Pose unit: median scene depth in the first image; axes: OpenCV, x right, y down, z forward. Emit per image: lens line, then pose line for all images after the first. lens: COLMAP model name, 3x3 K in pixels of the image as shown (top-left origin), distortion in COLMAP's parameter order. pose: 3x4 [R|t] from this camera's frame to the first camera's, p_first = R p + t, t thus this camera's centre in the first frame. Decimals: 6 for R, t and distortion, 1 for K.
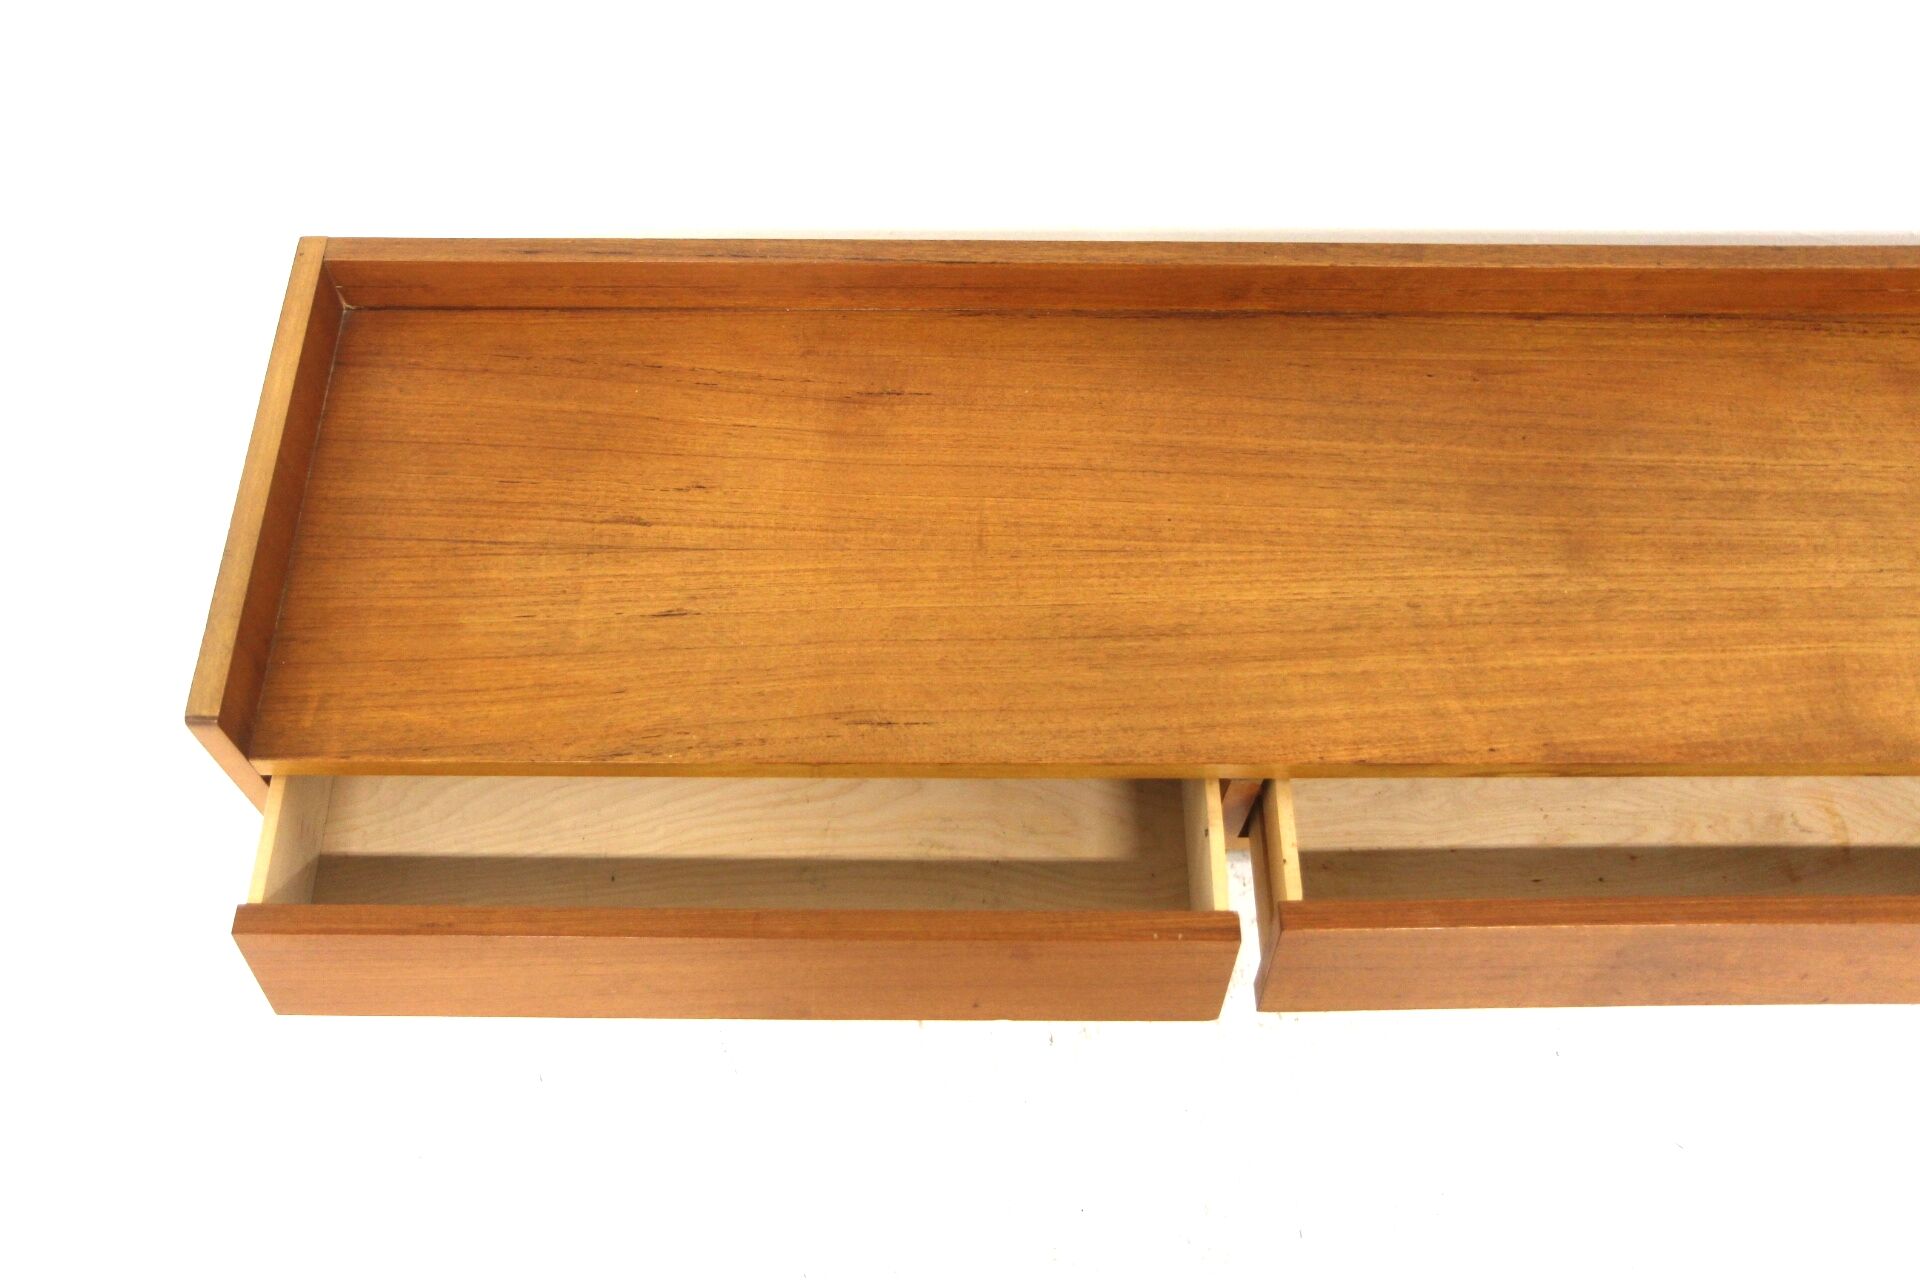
lens RADIAL K [[1659.4, 0, 960.0], [0, 1659.4, 640.0], [0, 0, 1]] dist [-0.081785, 0.127613]
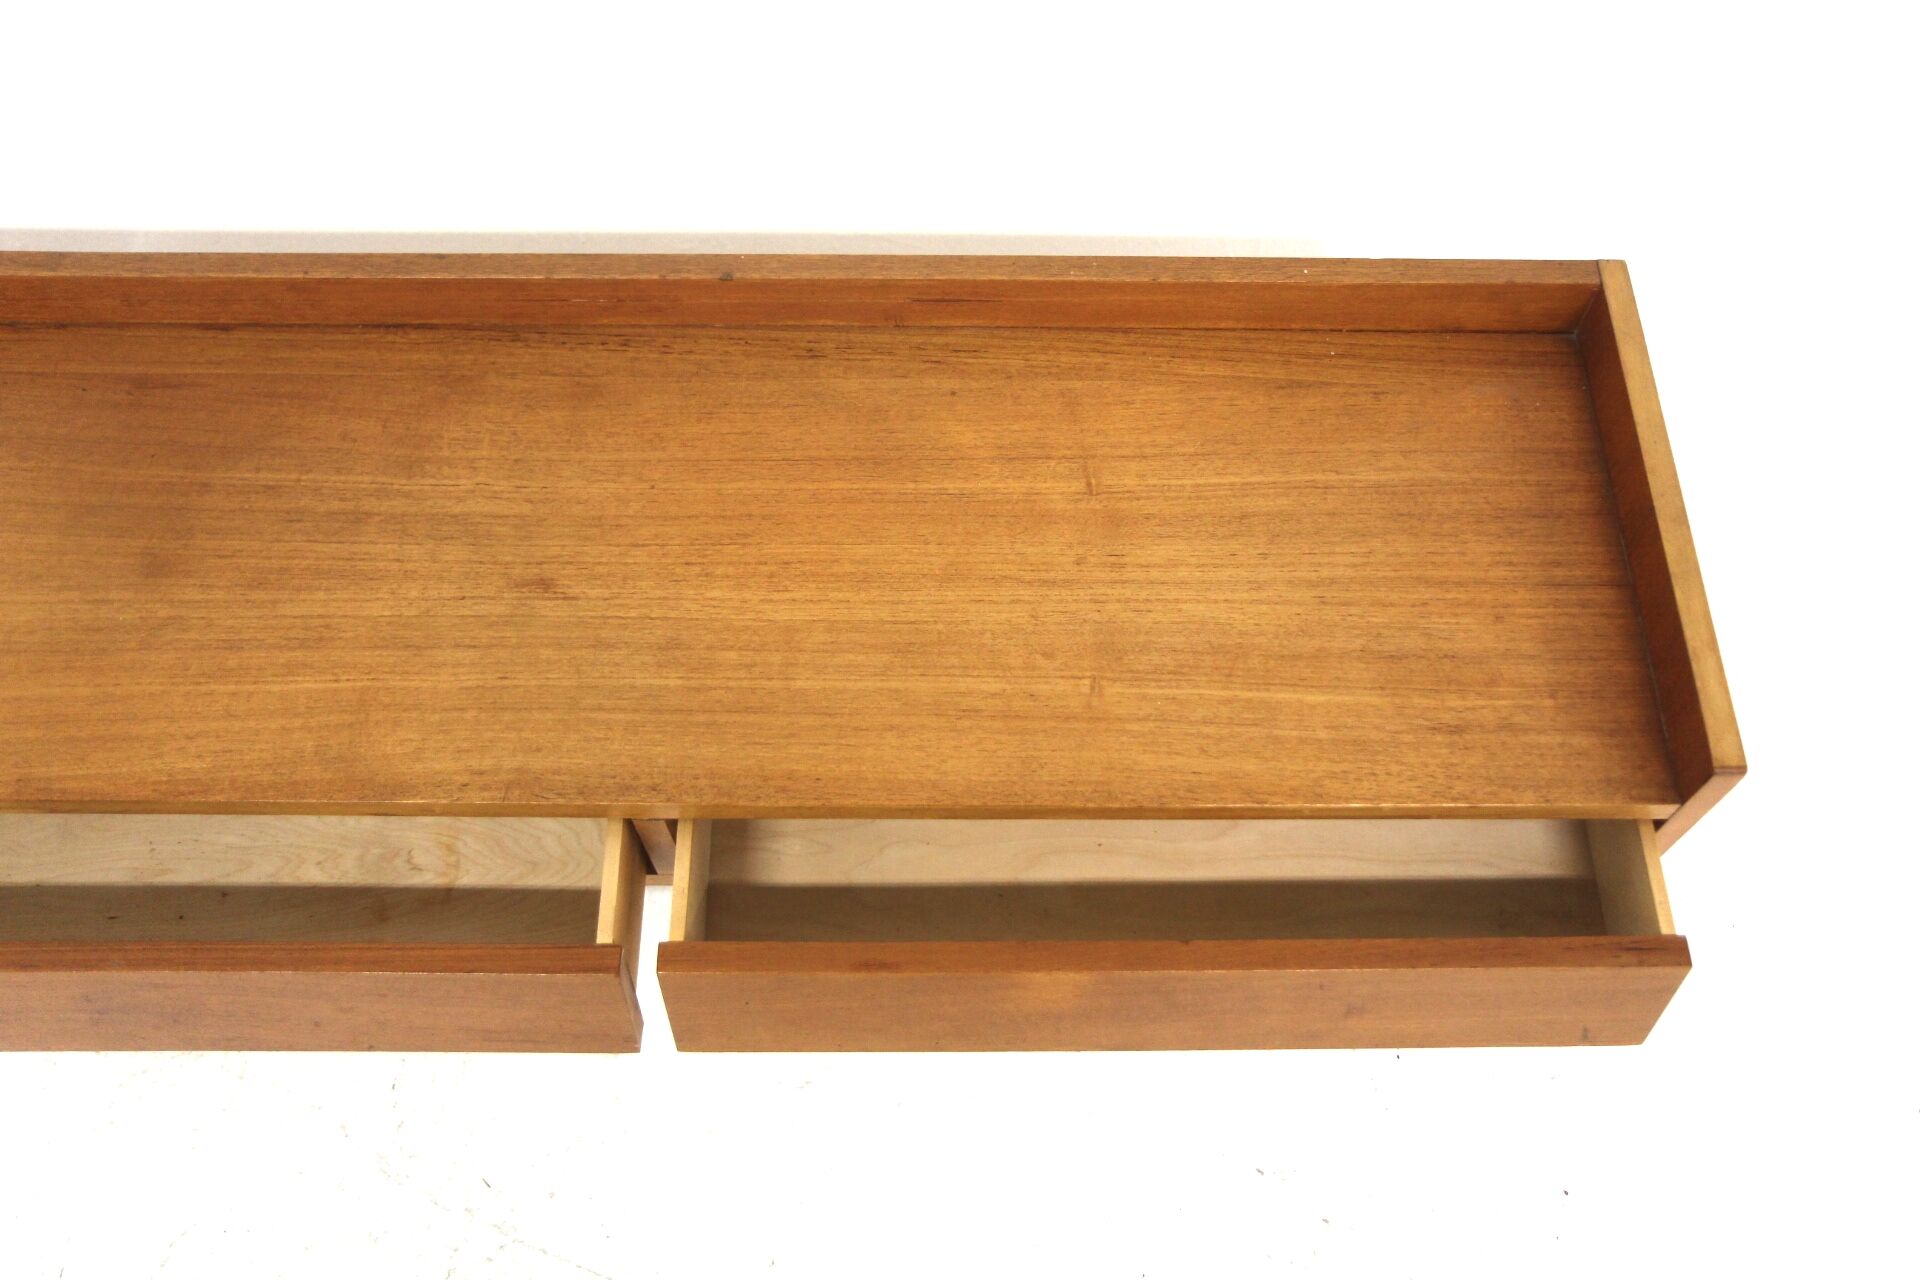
lens RADIAL K [[1659.4, 0, 960.0], [0, 1659.4, 640.0], [0, 0, 1]] dist [-0.081785, 0.127613]
pose [[0.999971, 0.007454, -0.001322, 0.832537], [-0.007435, 0.999877, 0.013793, -0.032574], [0.001425, -0.013783, 0.999904, 0.042925]]
